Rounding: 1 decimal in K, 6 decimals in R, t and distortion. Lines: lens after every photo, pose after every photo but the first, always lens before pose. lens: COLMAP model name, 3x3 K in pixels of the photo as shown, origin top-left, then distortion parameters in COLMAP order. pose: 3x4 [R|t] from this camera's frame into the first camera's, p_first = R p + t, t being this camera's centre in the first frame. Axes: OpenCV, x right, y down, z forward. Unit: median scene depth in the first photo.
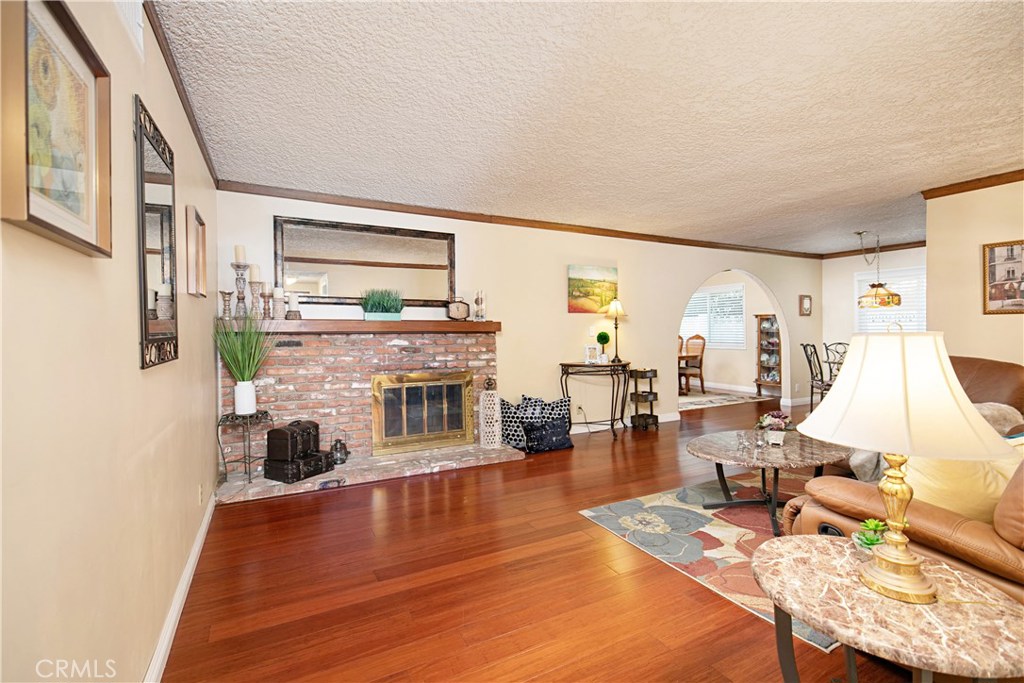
lens RADIAL K [[467.3, 0, 515.0], [0, 467.3, 340.8], [0, 0, 1]] dist [0.002030, 0.000479]
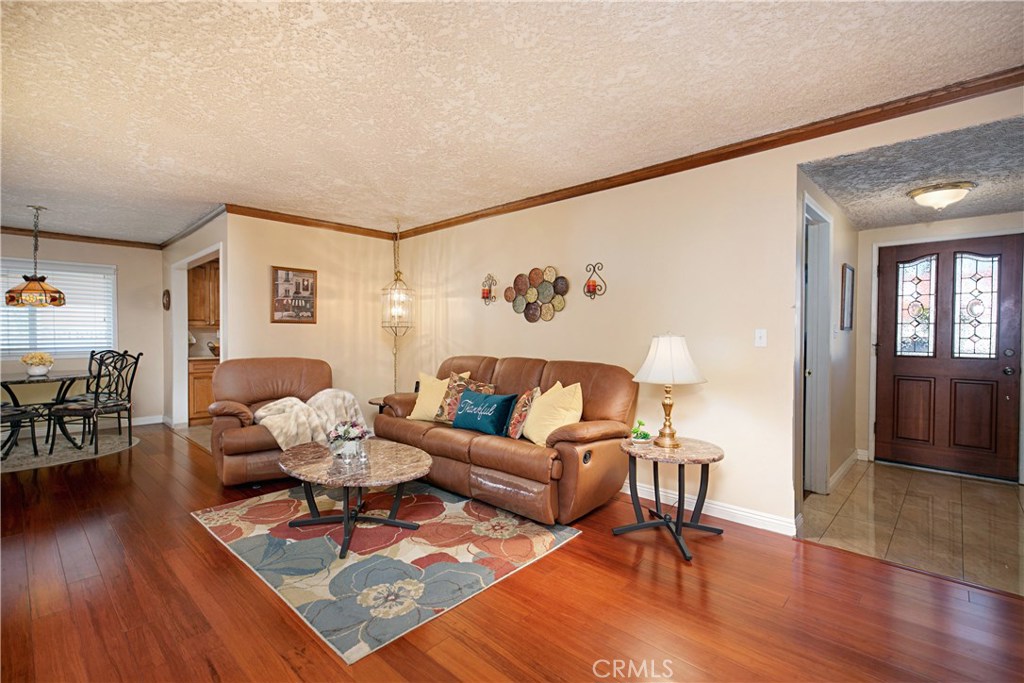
lens RADIAL K [[467.3, 0, 515.0], [0, 467.3, 340.8], [0, 0, 1]] dist [0.002030, 0.000479]
pose [[-0.329438, -0.016043, 0.944041, -0.457888], [0.023913, 0.999393, 0.025328, -0.030683], [-0.943874, 0.030919, -0.328854, 0.995872]]
